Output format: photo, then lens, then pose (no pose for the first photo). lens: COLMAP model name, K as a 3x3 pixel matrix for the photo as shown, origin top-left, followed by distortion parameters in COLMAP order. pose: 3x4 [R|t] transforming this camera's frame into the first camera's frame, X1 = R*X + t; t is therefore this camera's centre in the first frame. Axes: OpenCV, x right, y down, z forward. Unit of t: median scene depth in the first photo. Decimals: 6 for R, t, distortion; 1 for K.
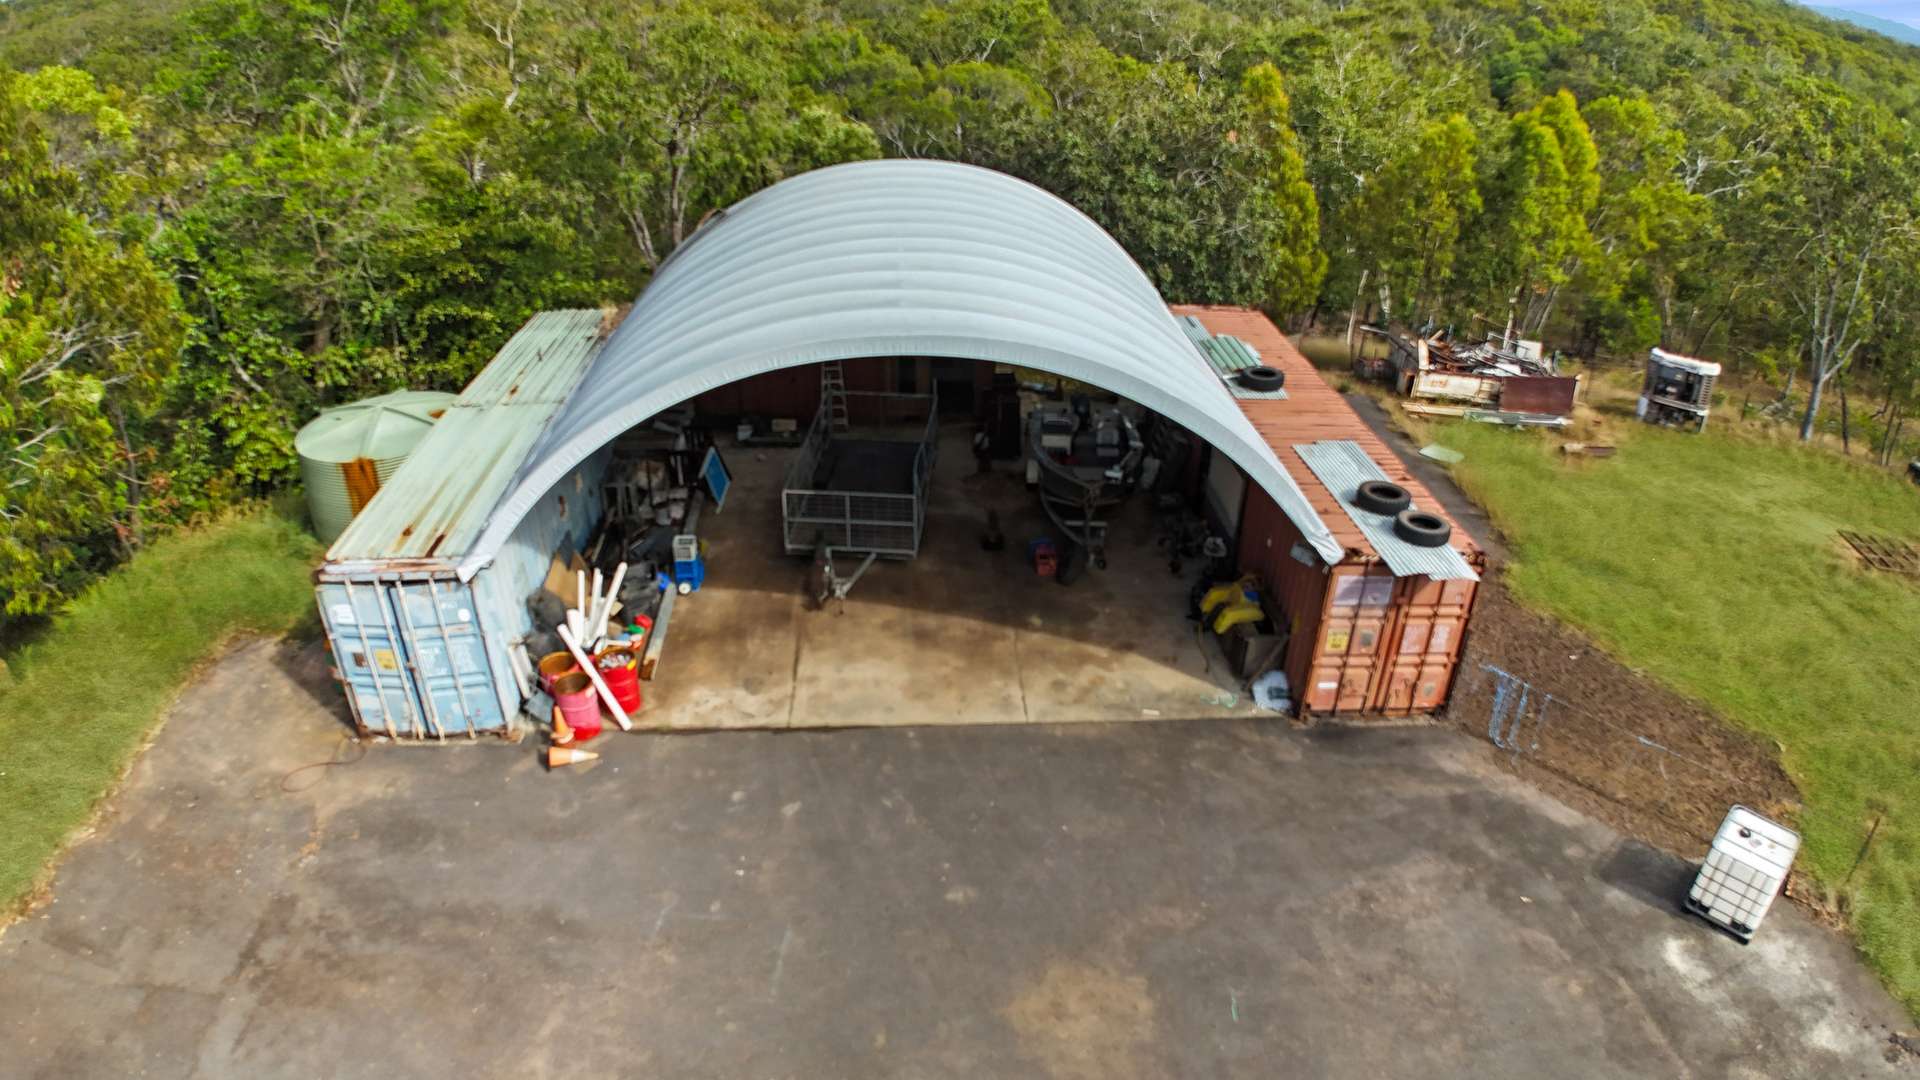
lens RADIAL K [[1178.0, 0, 960.0], [0, 1178.0, 540.0], [0, 0, 1]] dist [-0.135495, -0.018225]
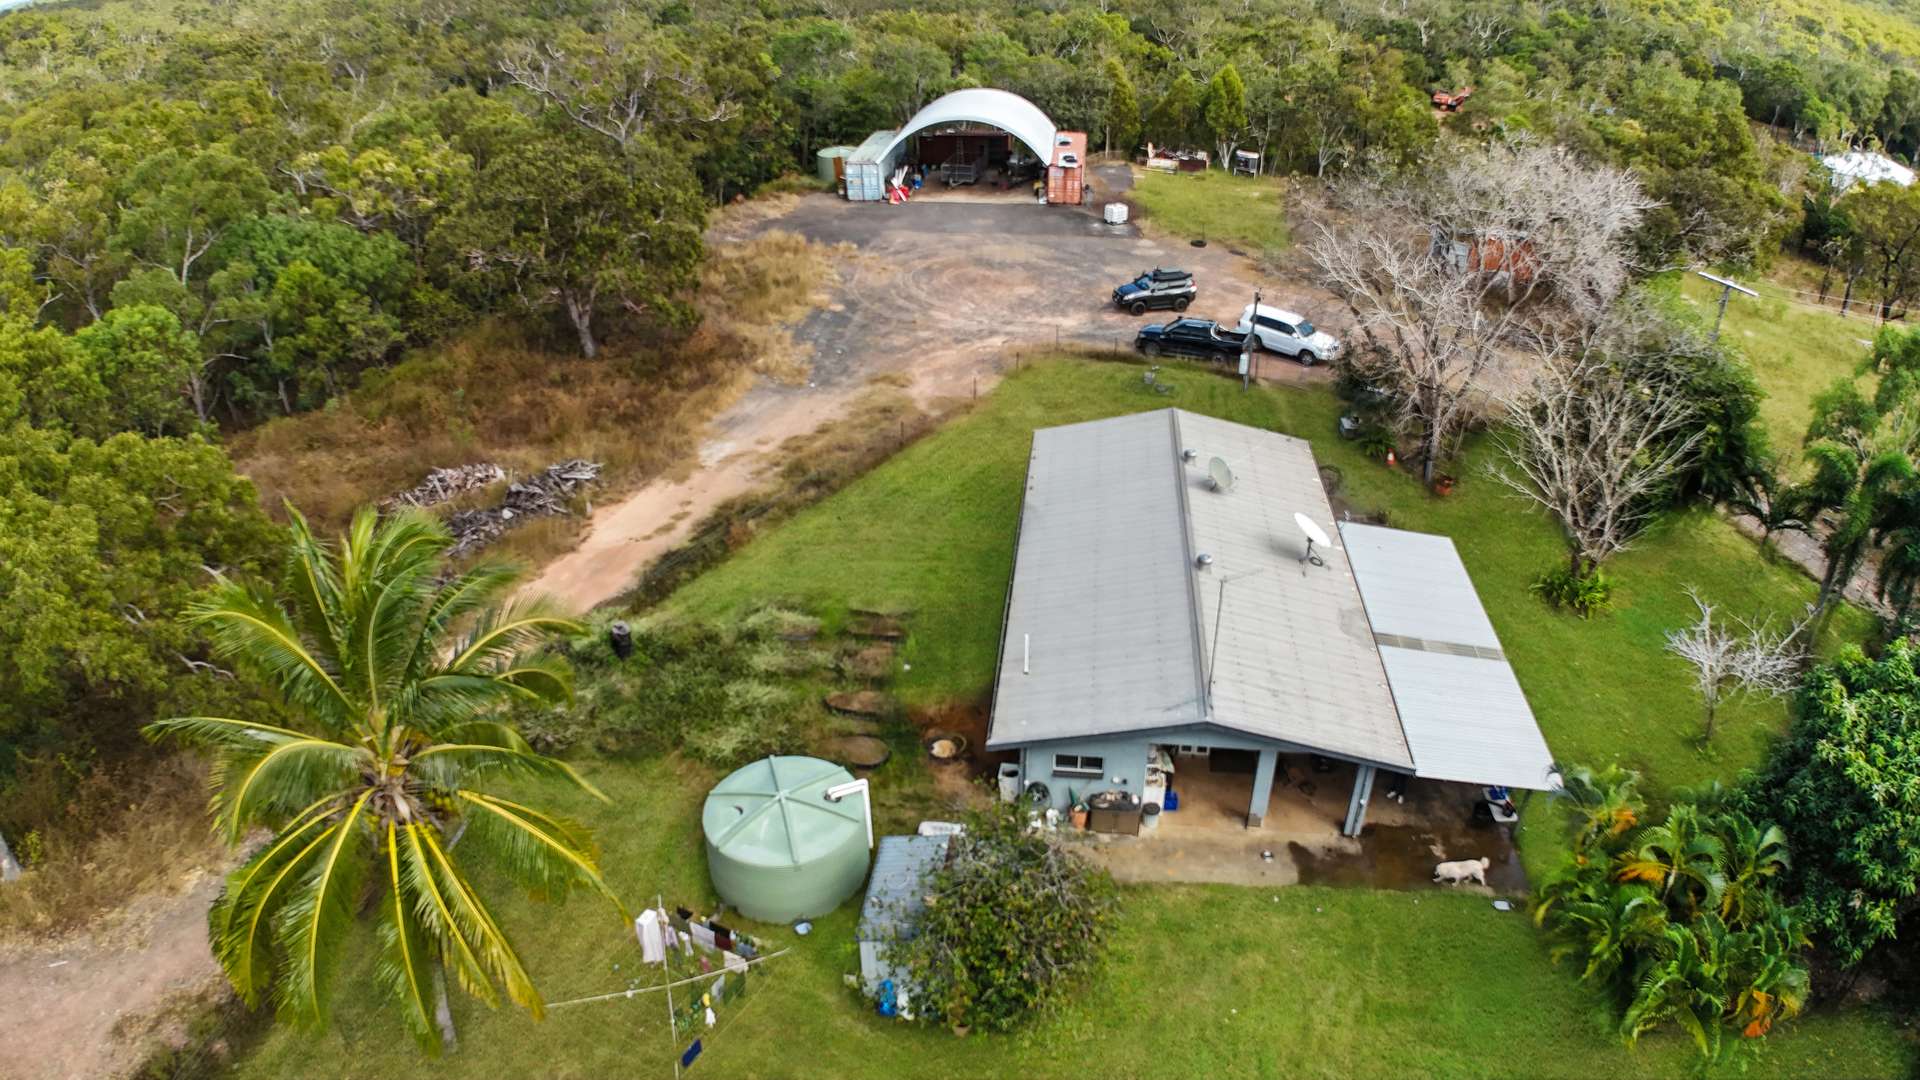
lens RADIAL K [[1178.0, 0, 960.0], [0, 1178.0, 540.0], [0, 0, 1]] dist [-0.135495, -0.018225]
pose [[0.986041, 0.055716, -0.156902, 0.592318], [-0.051899, 0.998251, 0.028325, 1.084045], [0.158206, -0.019787, 0.987208, -2.869625]]
